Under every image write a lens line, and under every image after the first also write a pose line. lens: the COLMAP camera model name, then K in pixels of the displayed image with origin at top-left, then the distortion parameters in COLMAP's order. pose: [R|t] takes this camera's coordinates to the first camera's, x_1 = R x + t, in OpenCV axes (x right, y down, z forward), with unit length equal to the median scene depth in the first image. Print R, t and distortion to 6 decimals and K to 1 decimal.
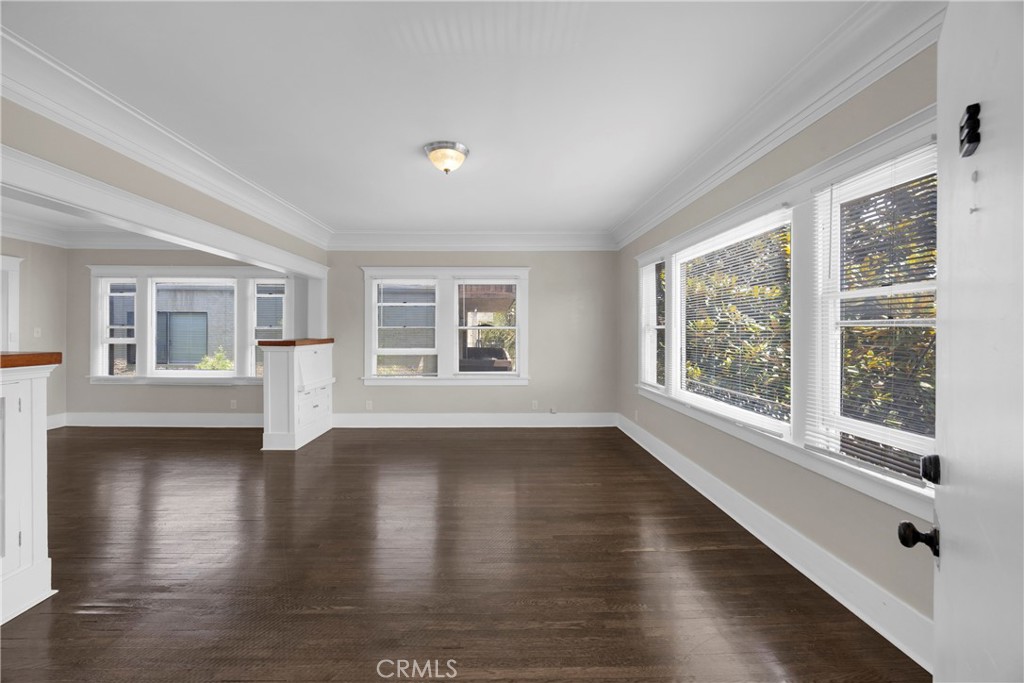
lens RADIAL K [[393.5, 0, 507.2], [0, 393.5, 335.2], [0, 0, 1]] dist [-0.007026, 0.000445]
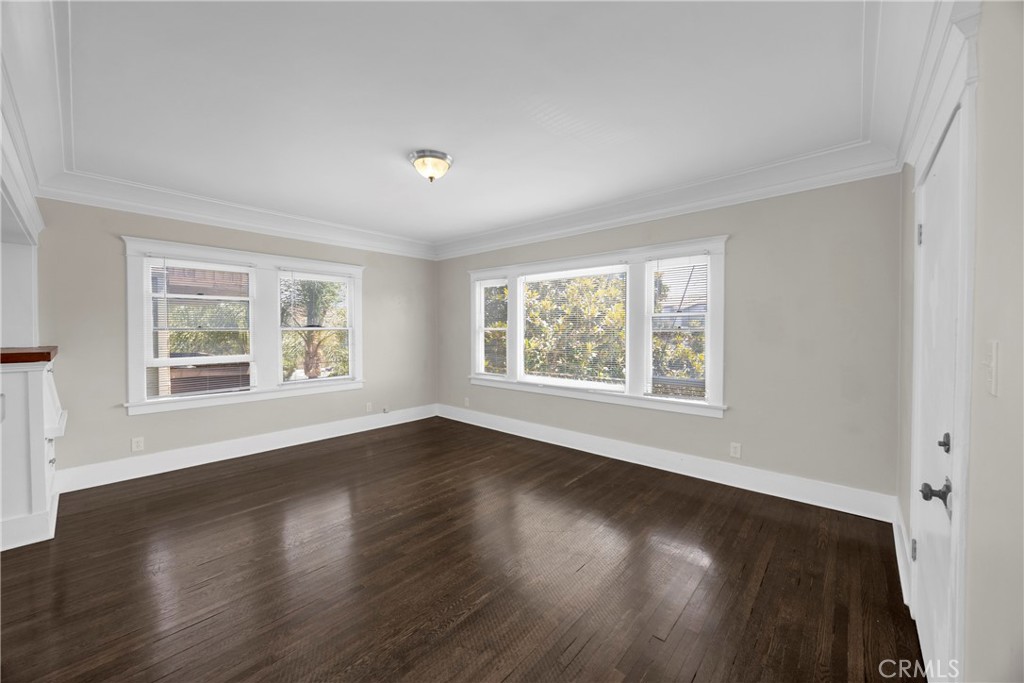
lens RADIAL K [[393.5, 0, 504.5], [0, 393.5, 335.8], [0, 0, 1]] dist [-0.007026, 0.000445]
pose [[0.671540, -0.013316, 0.740849, -0.430792], [0.006682, 0.999907, 0.011916, -0.010464], [-0.740938, -0.003051, 0.671566, 0.090734]]
